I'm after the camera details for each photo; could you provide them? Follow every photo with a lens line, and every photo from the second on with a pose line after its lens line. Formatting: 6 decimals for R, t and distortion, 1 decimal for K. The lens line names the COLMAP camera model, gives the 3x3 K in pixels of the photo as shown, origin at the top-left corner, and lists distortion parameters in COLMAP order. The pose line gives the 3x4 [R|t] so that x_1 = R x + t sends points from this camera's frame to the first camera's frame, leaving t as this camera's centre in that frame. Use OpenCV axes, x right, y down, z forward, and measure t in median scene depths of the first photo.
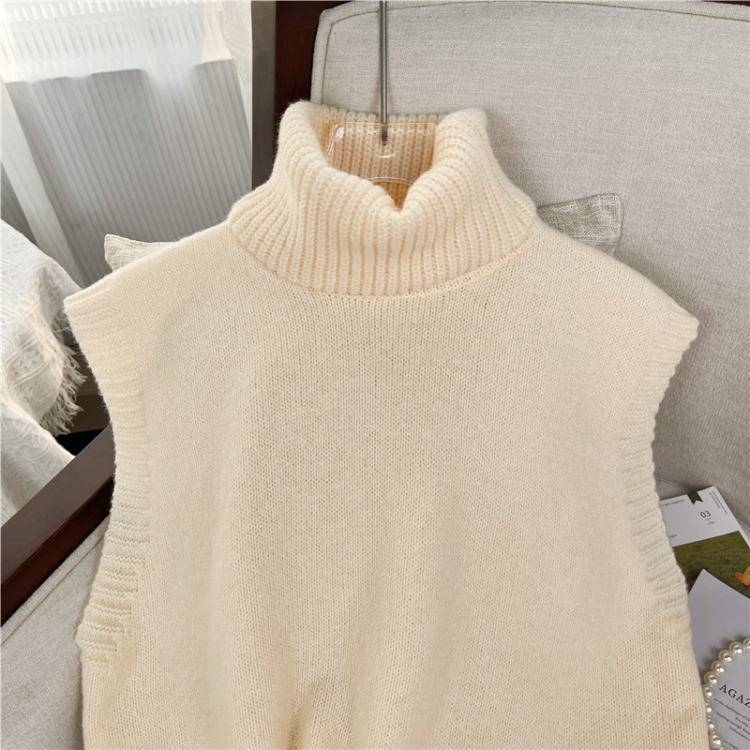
lens RADIAL K [[766.1, 0, 382.4], [0, 766.1, 374.4], [0, 0, 1]] dist [0.030849, -0.014303]
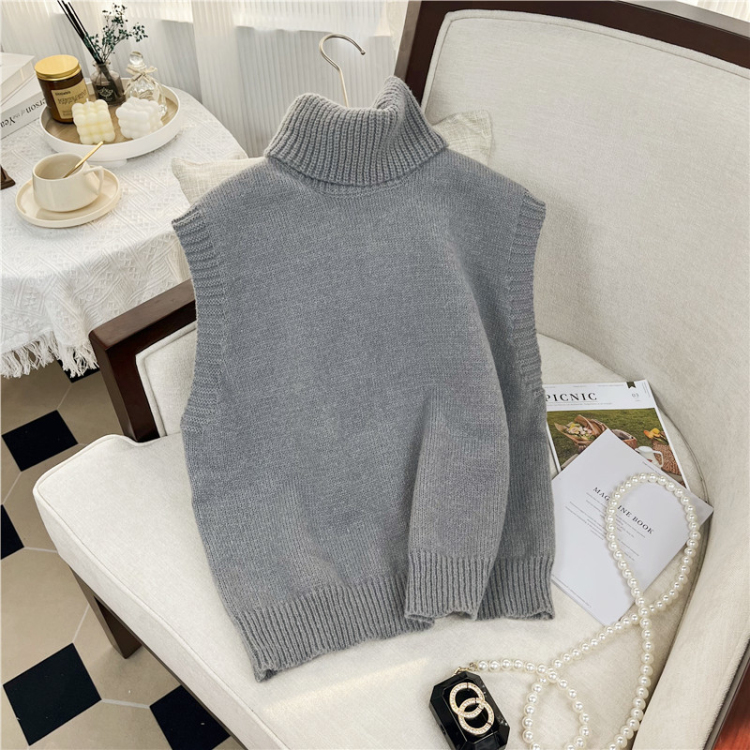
lens RADIAL K [[766.7, 0, 377.6], [0, 766.7, 374.2], [0, 0, 1]] dist [0.017744, 0.012379]
pose [[0.962062, 0.232688, -0.142453, 0.185479], [-0.232018, 0.972473, 0.021525, 0.277595], [0.143540, 0.012344, 0.989567, -0.633353]]
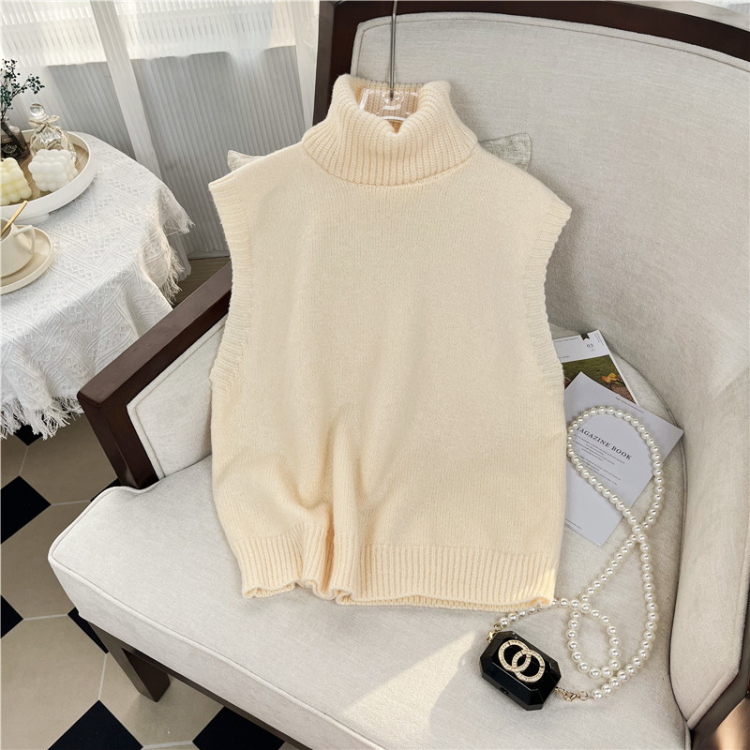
lens RADIAL K [[765.5, 0, 375.0], [0, 765.5, 375.0], [0, 0, 1]] dist [0.023588, -0.003481]
pose [[0.998855, 0.034095, -0.033555, 0.042135], [-0.033368, 0.999201, 0.021998, 0.272810], [0.034278, -0.020854, 0.999195, -0.719492]]
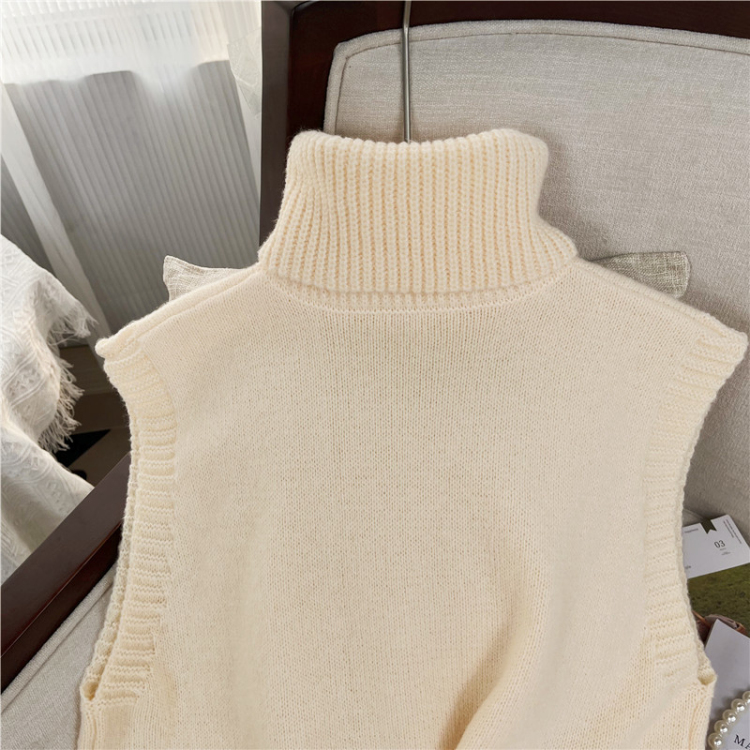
lens RADIAL K [[765.3, 0, 375.9], [0, 765.3, 372.2], [0, 0, 1]] dist [0.026631, -0.012791]
pose [[0.999950, -0.002804, 0.009642, -0.036981], [0.002471, 0.999405, 0.034393, -0.090623], [-0.009733, -0.034367, 0.999362, 0.031815]]
